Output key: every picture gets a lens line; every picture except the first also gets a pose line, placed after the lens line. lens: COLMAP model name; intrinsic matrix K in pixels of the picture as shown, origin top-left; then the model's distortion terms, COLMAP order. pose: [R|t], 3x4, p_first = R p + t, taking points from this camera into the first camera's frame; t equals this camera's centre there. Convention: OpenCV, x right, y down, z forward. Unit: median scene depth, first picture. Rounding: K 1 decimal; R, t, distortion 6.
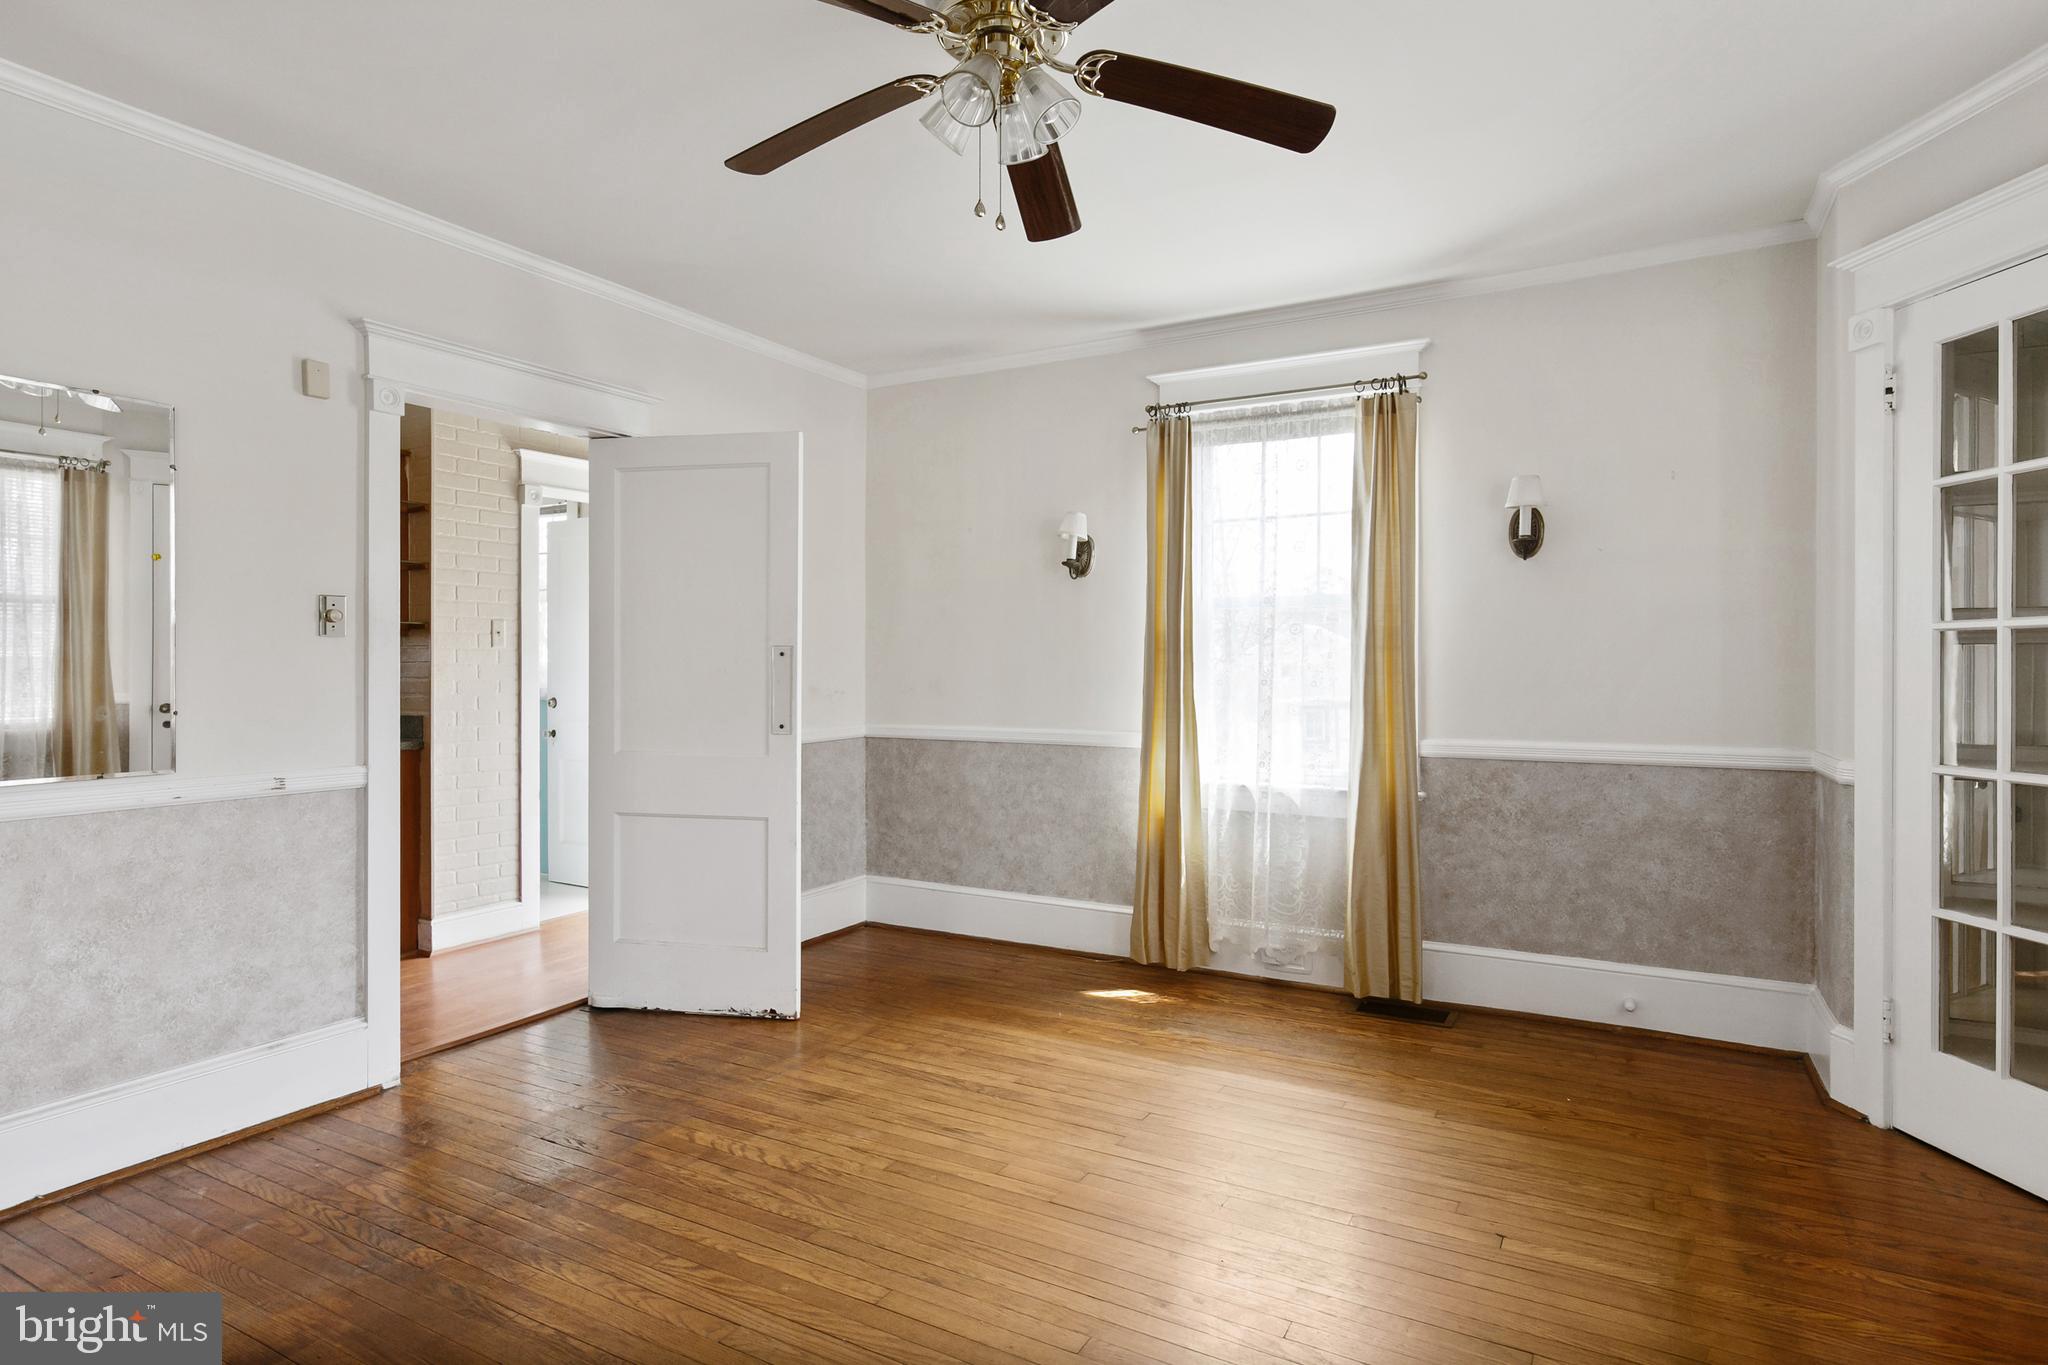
lens RADIAL K [[1139.4, 0, 1024.0], [0, 1139.4, 682.5], [0, 0, 1]] dist [0.003458, -0.001263]
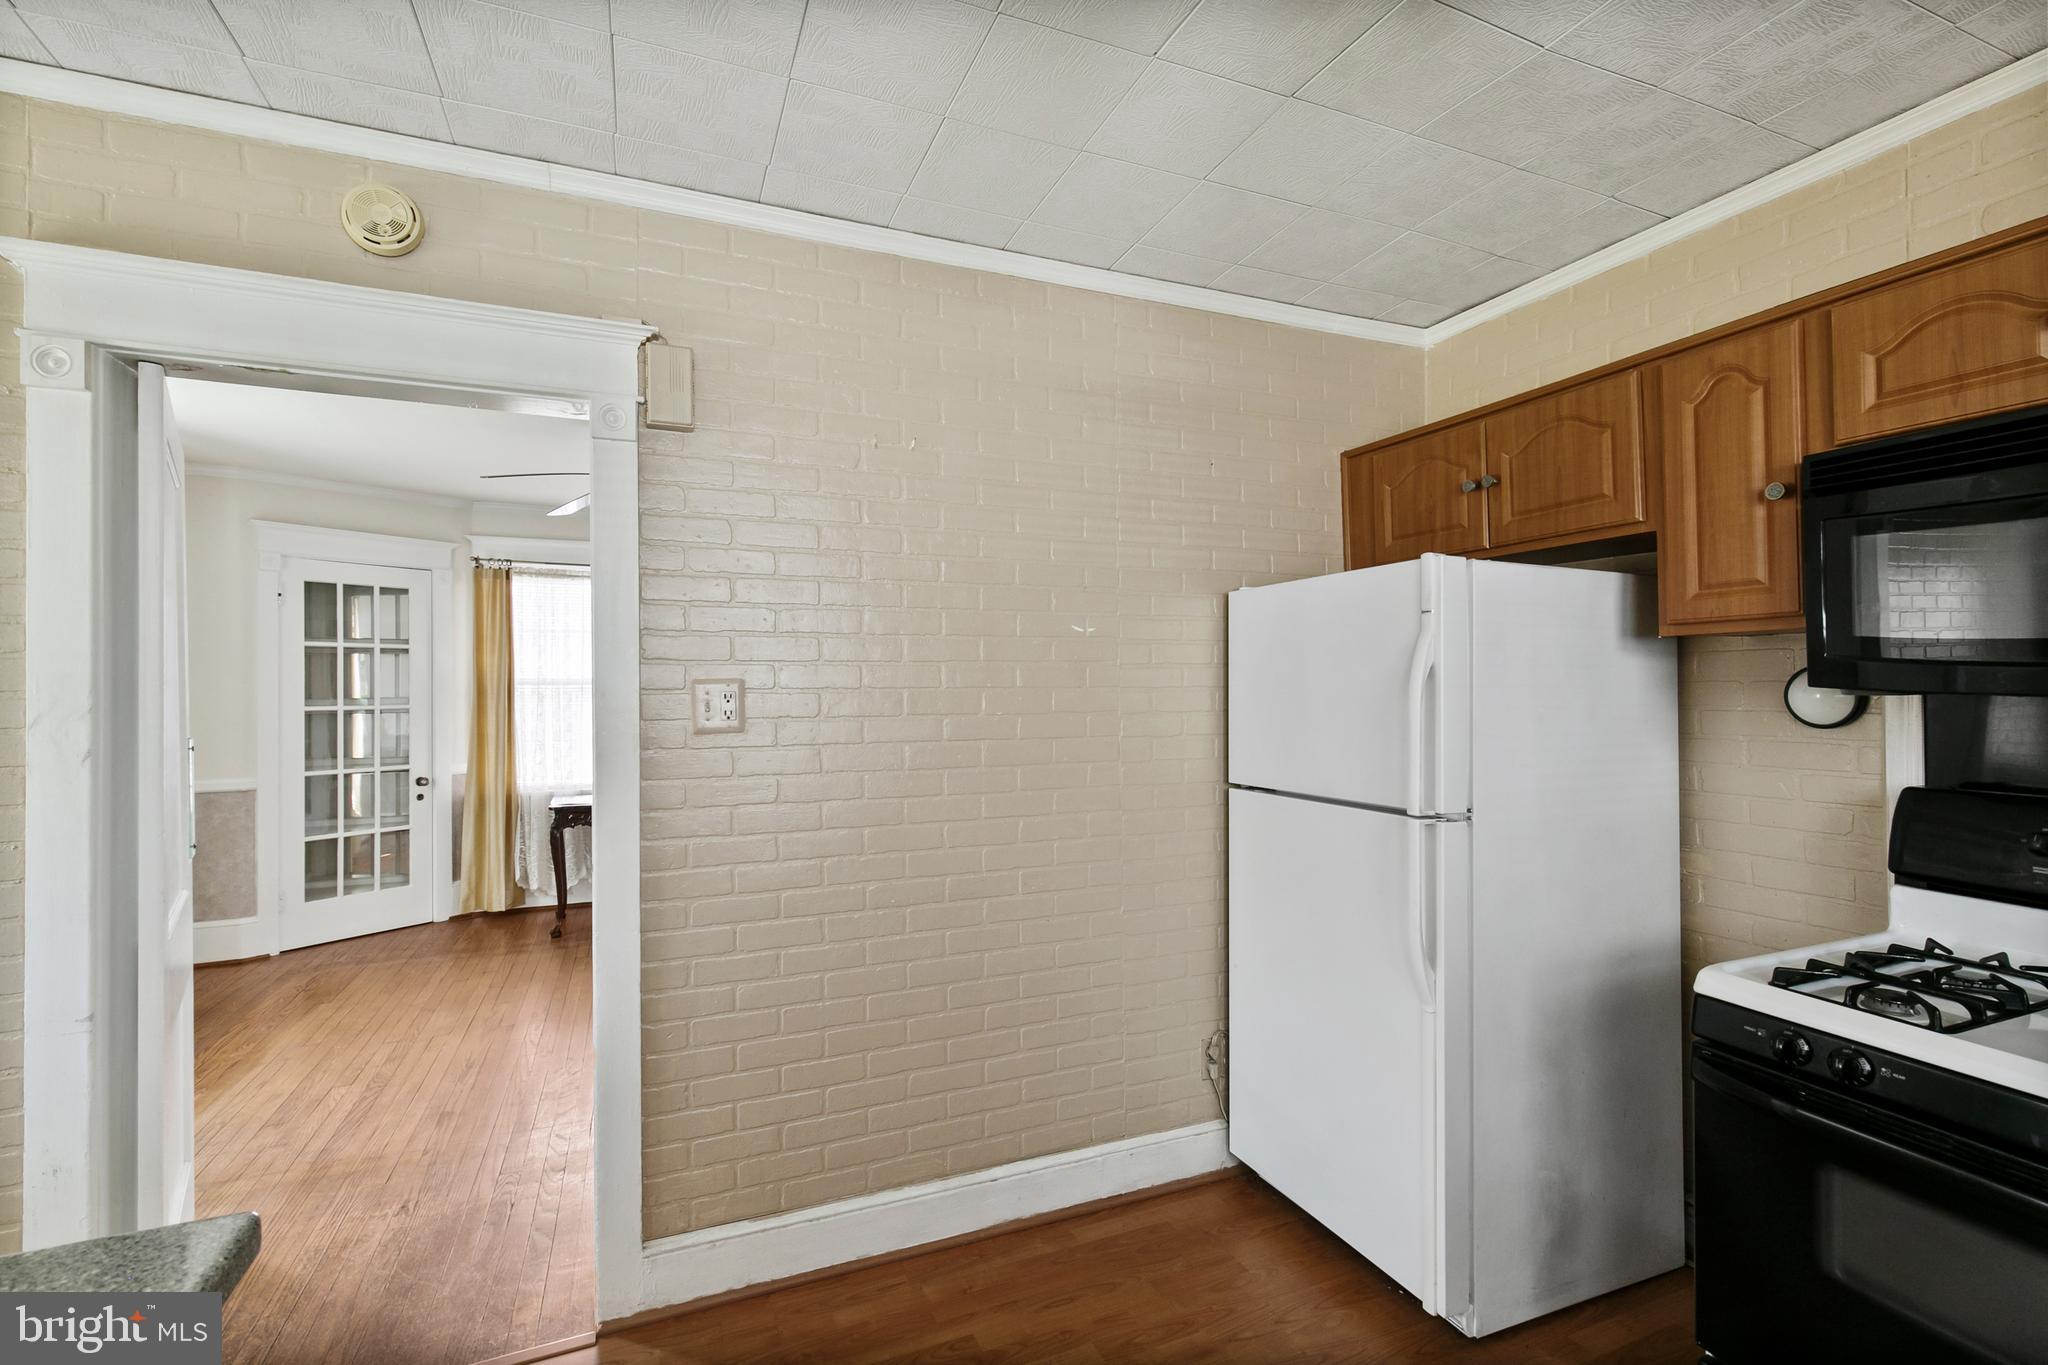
lens RADIAL K [[925.7, 0, 1021.1], [0, 925.7, 686.9], [0, 0, 1]] dist [0.003537, -0.000202]
pose [[-0.791714, 0.006246, 0.610860, -1.397039], [0.014629, 0.999855, 0.008737, -0.086051], [-0.610717, 0.015854, -0.791690, 1.579483]]
